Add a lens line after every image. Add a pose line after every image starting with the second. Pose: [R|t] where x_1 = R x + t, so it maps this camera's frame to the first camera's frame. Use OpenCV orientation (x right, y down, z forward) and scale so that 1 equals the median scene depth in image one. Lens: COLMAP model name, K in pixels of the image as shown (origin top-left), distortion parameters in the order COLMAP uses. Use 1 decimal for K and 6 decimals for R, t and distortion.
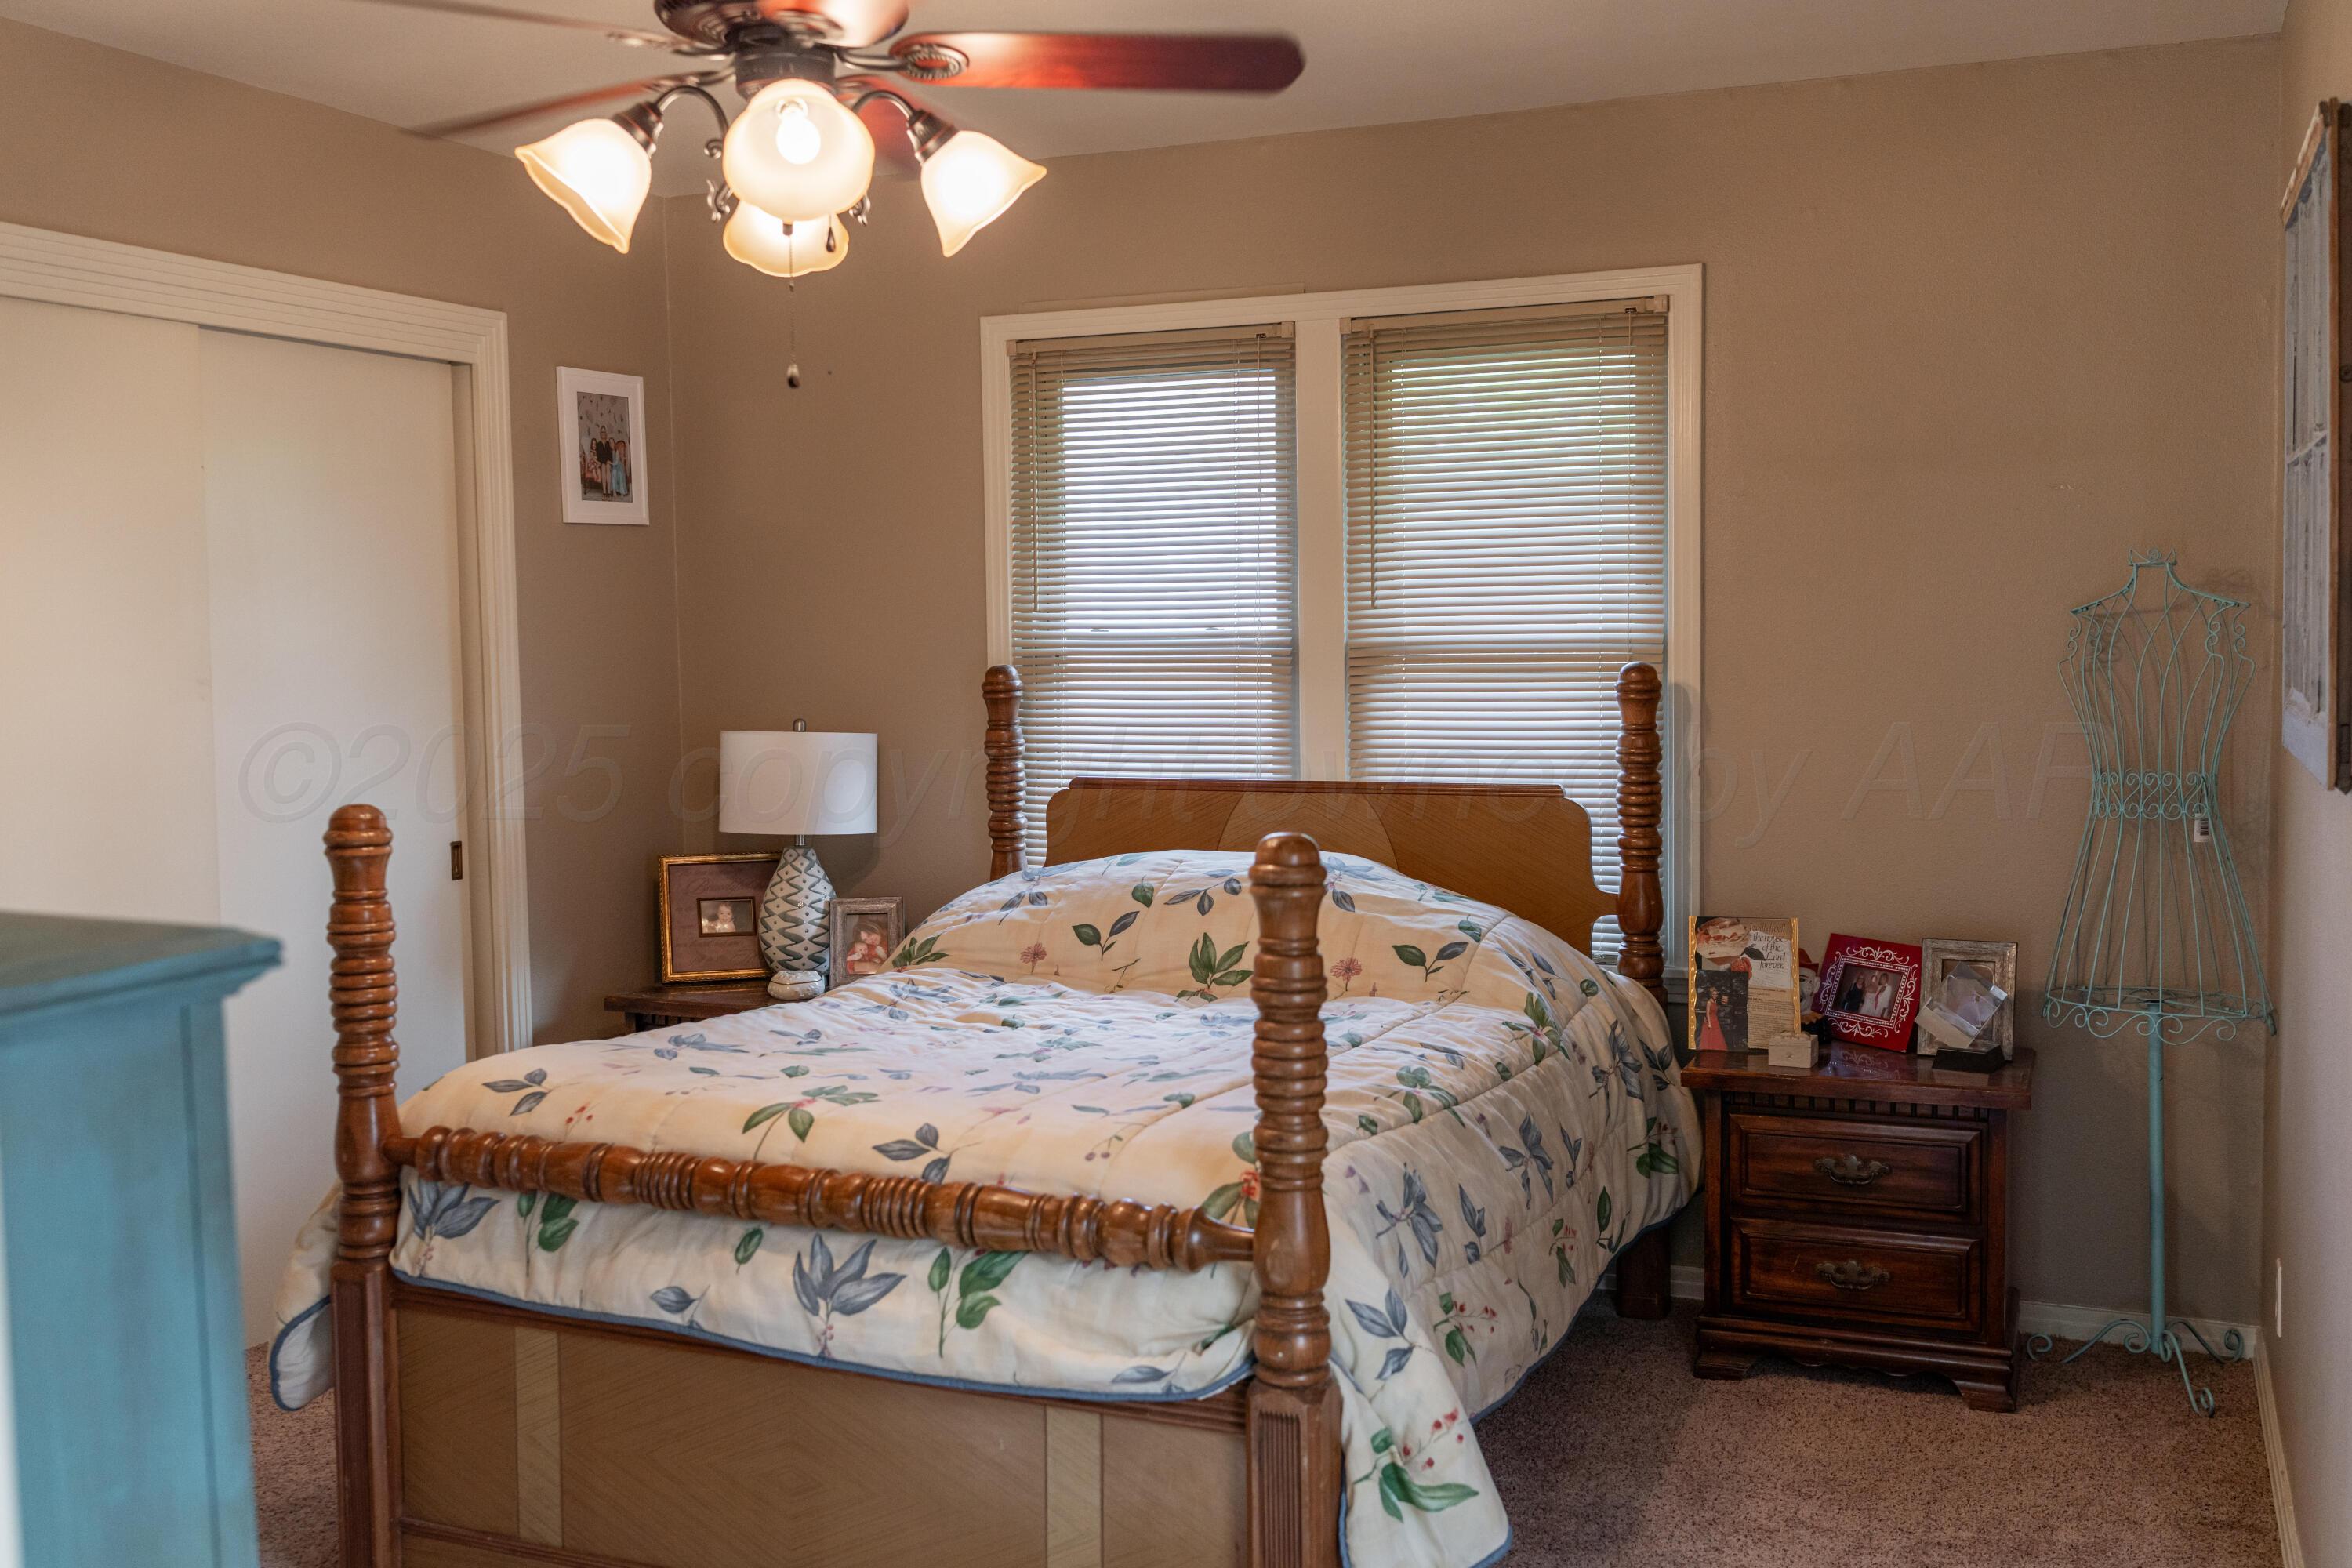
lens RADIAL K [[2221.9, 0, 1176.0], [0, 2221.9, 784.0], [0, 0, 1]] dist [-0.009216, -0.012055]
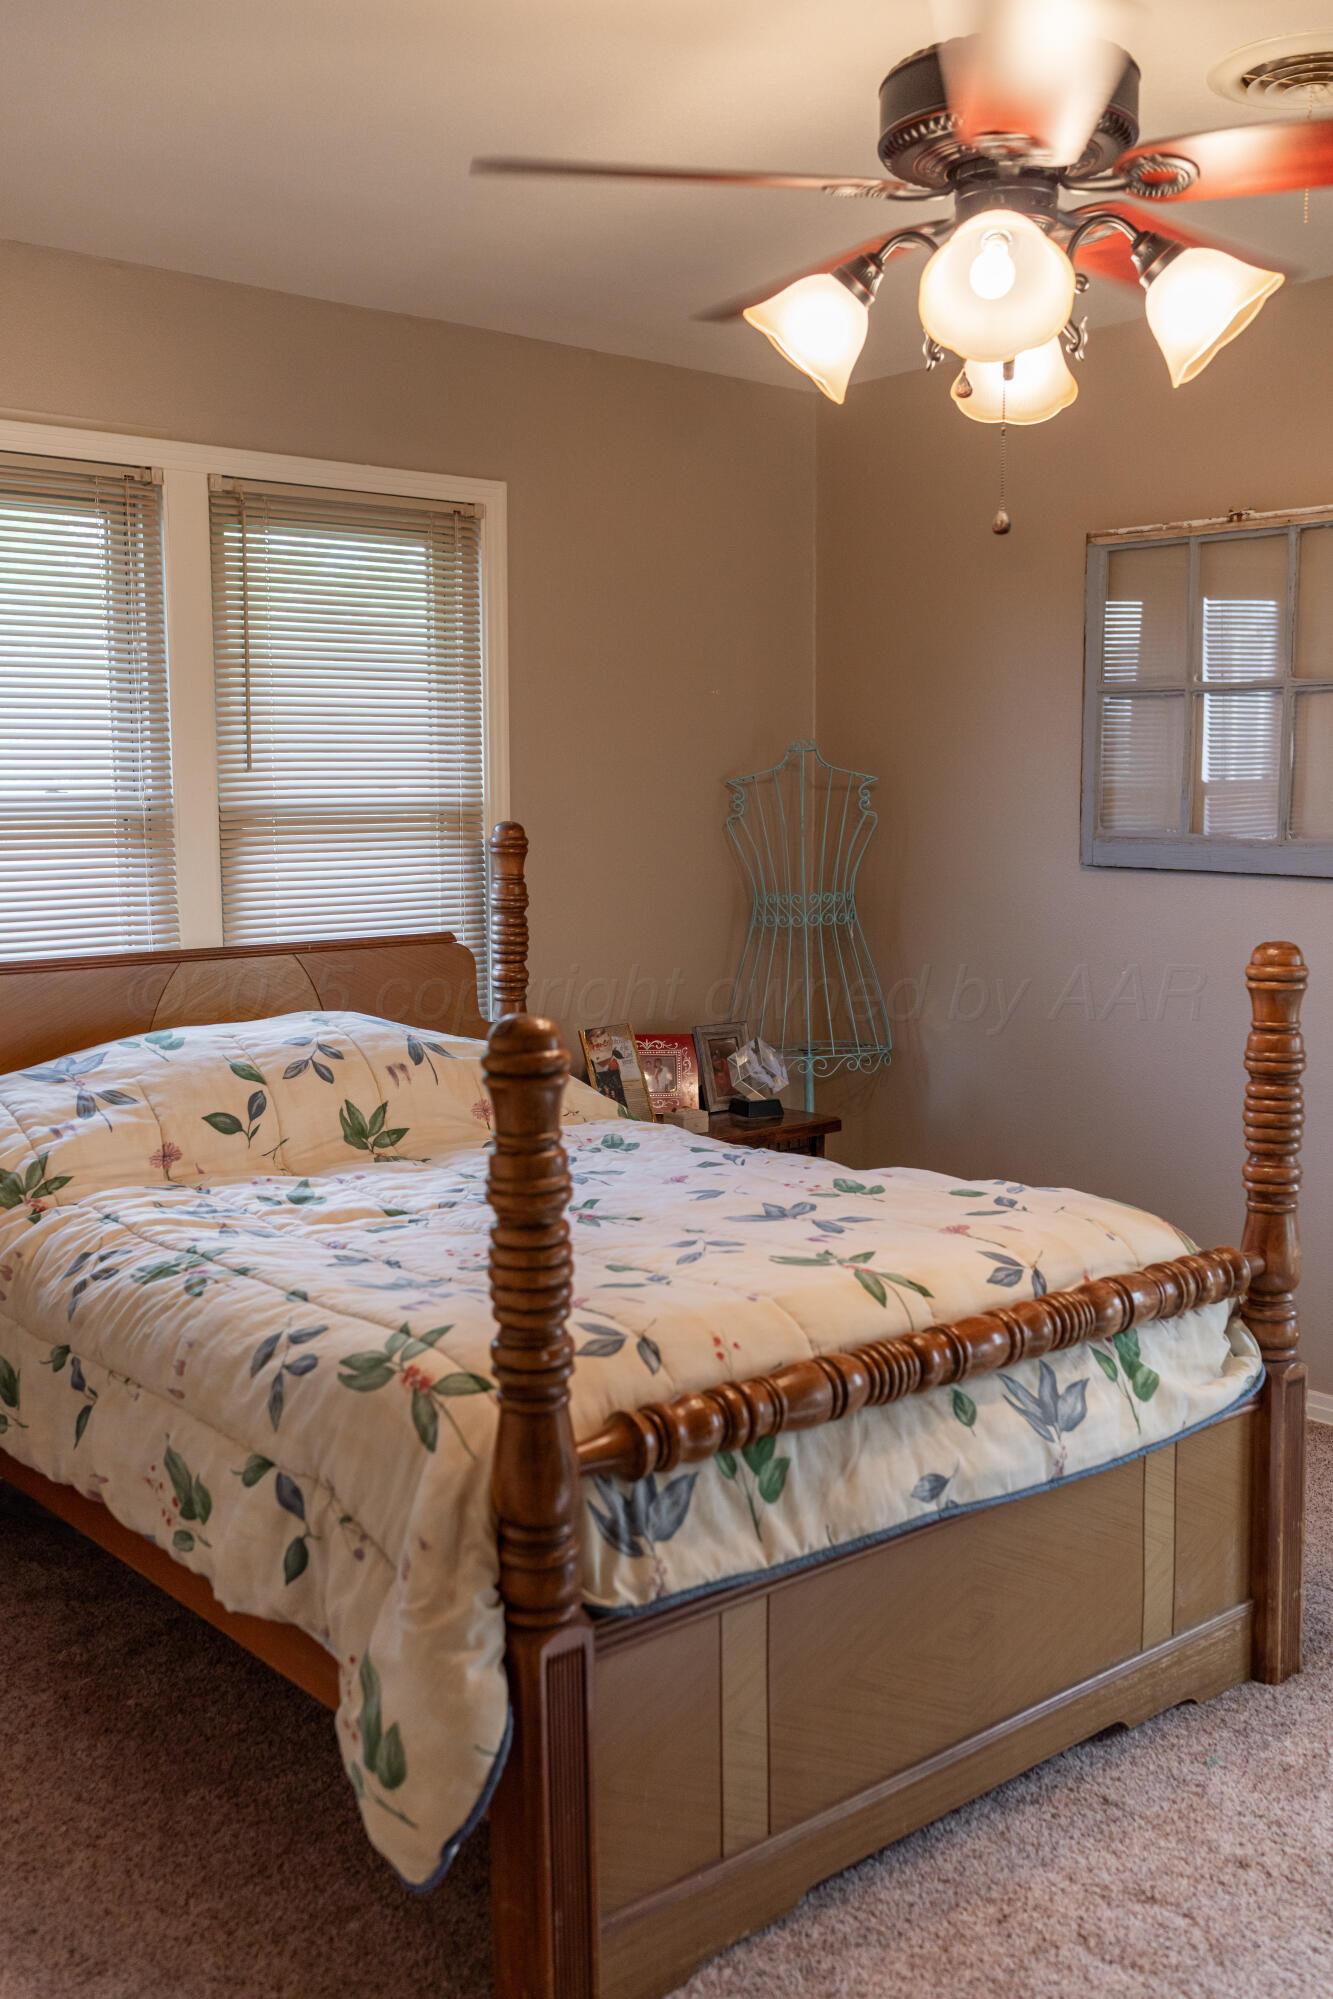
lens RADIAL K [[1888.4, 0, 633.8], [0, 1888.4, 1019.9], [0, 0, 1]] dist [-0.009216, -0.012055]
pose [[0.442361, -0.099944, 0.891251, -0.675400], [0.064377, 0.994746, 0.079596, -0.026610], [-0.894523, 0.022166, 0.446471, 0.516474]]
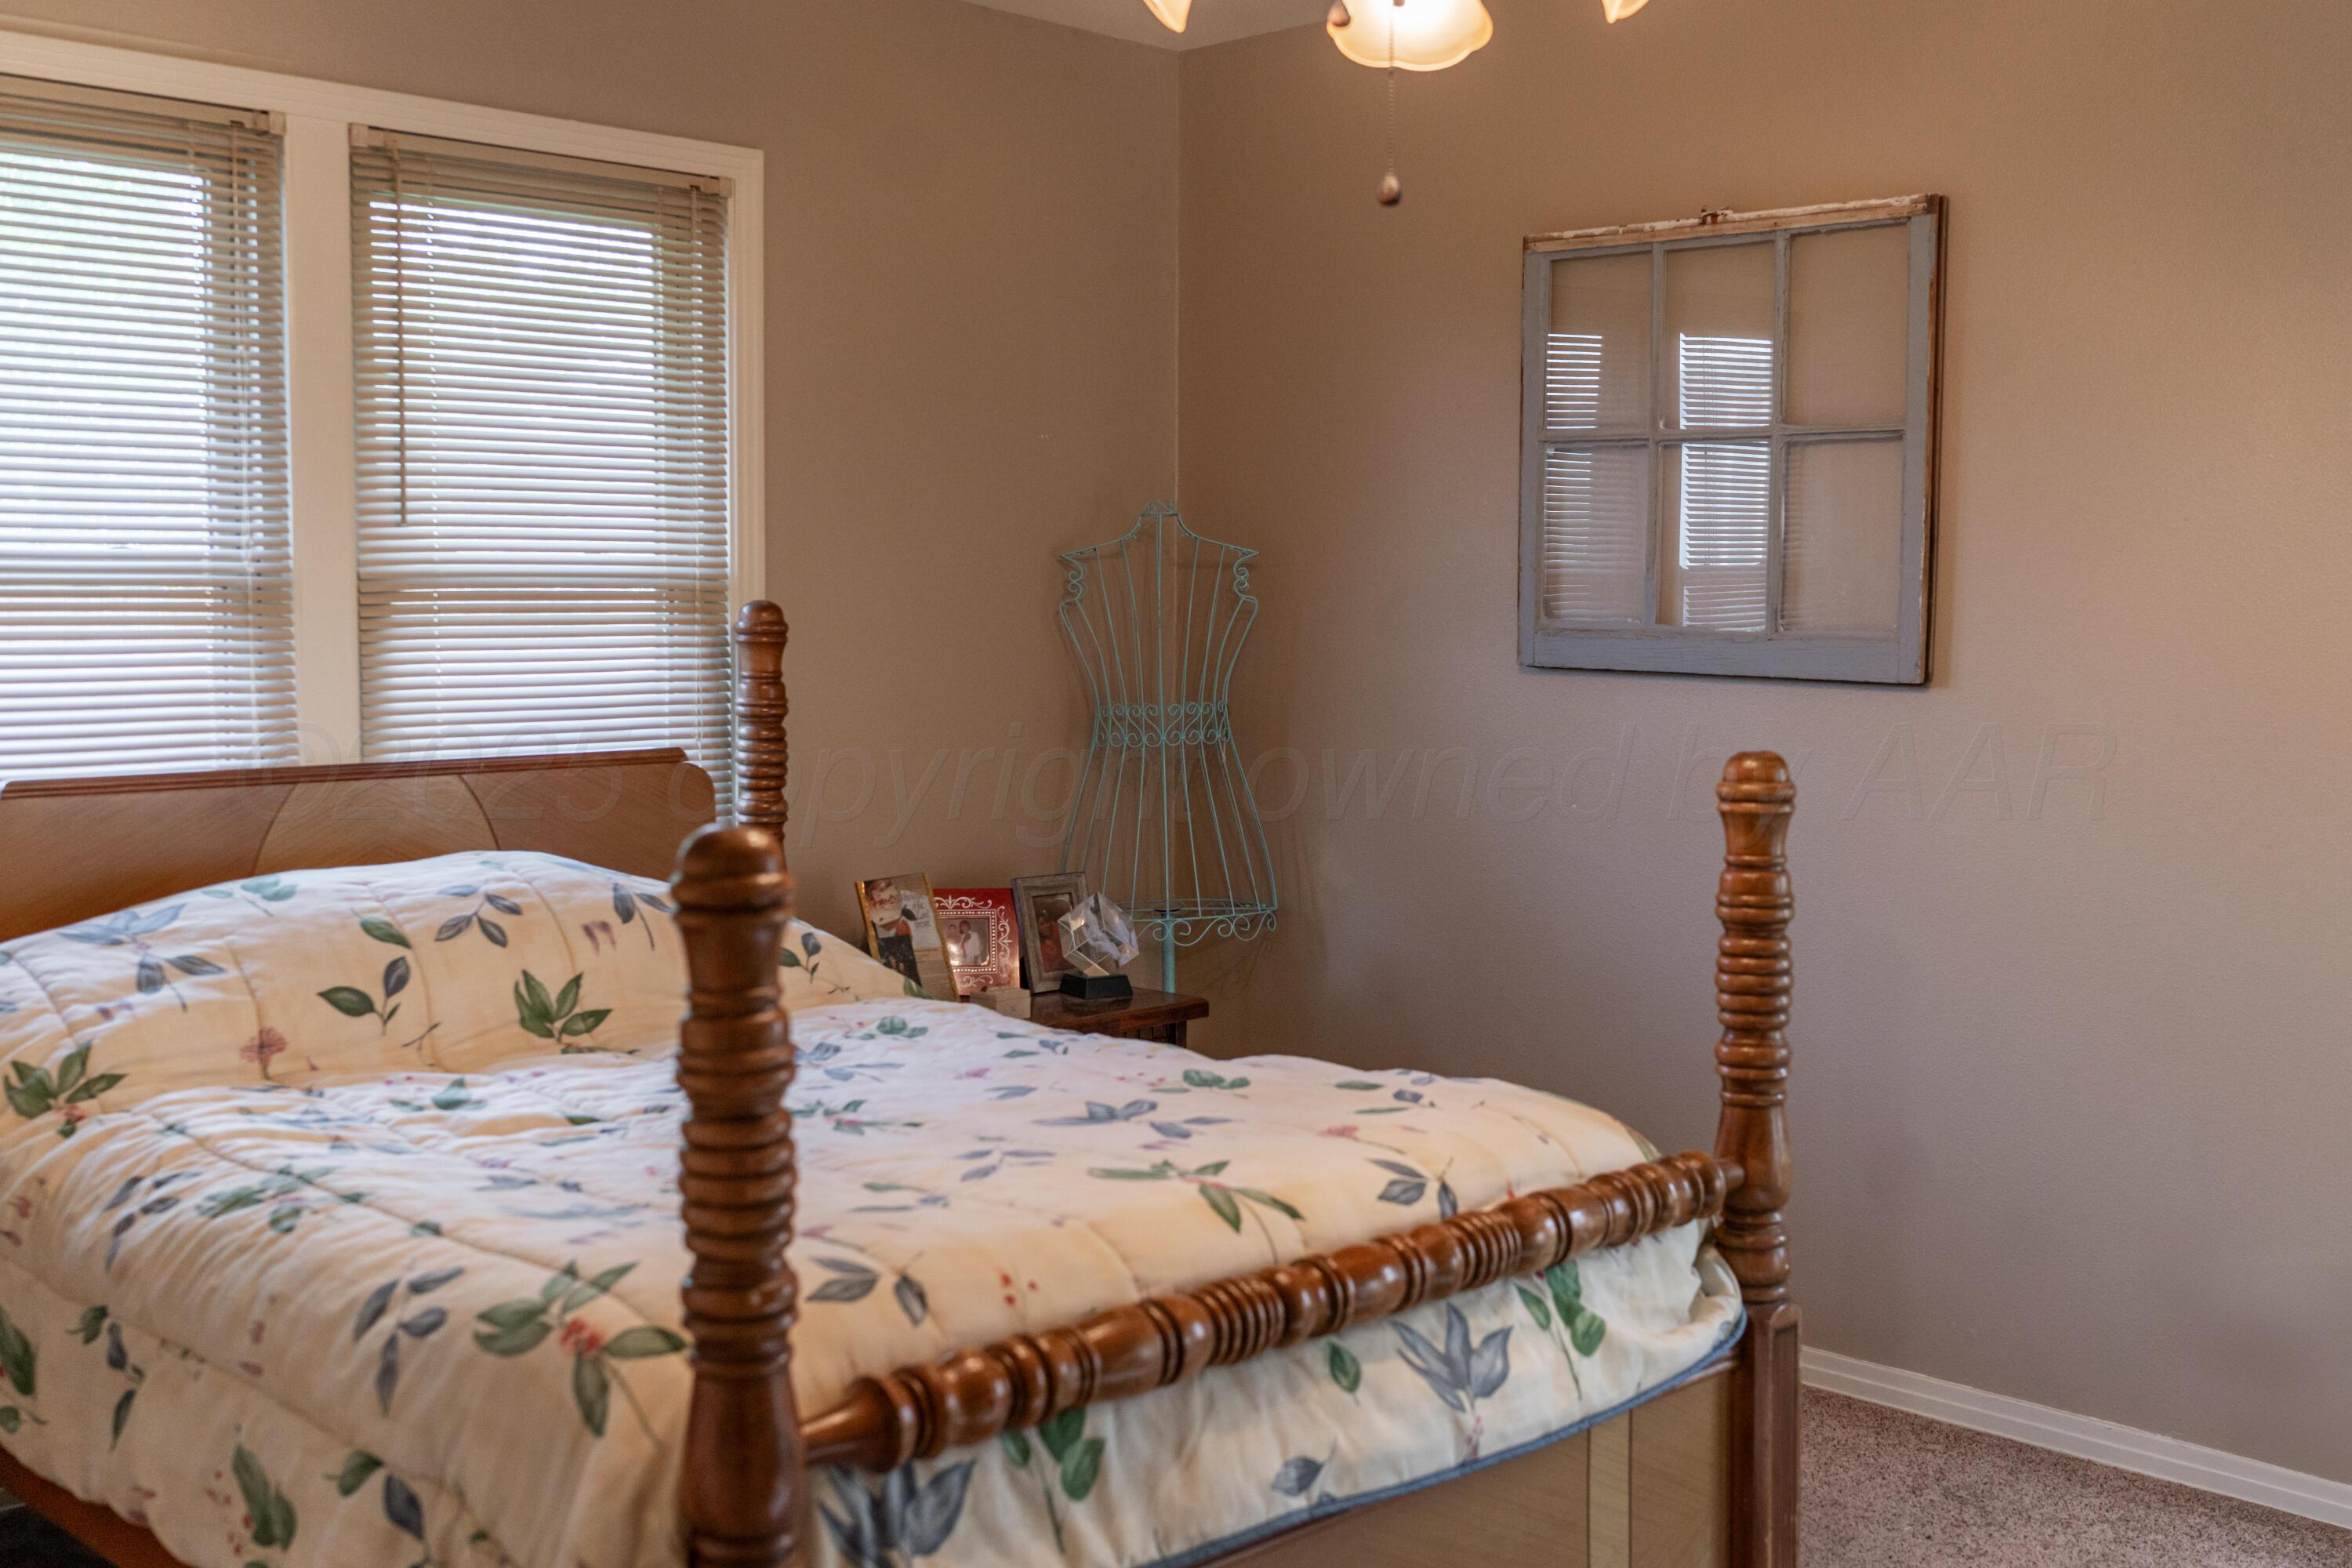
lens RADIAL K [[2480.6, 0, 1223.5], [0, 2480.6, 781.3], [0, 0, 1]] dist [-0.017692, -0.028686]
pose [[0.348844, -0.057506, 0.935415, -0.656139], [0.056849, 0.997576, 0.040127, -0.013040], [-0.935455, 0.039179, 0.351268, 0.509429]]
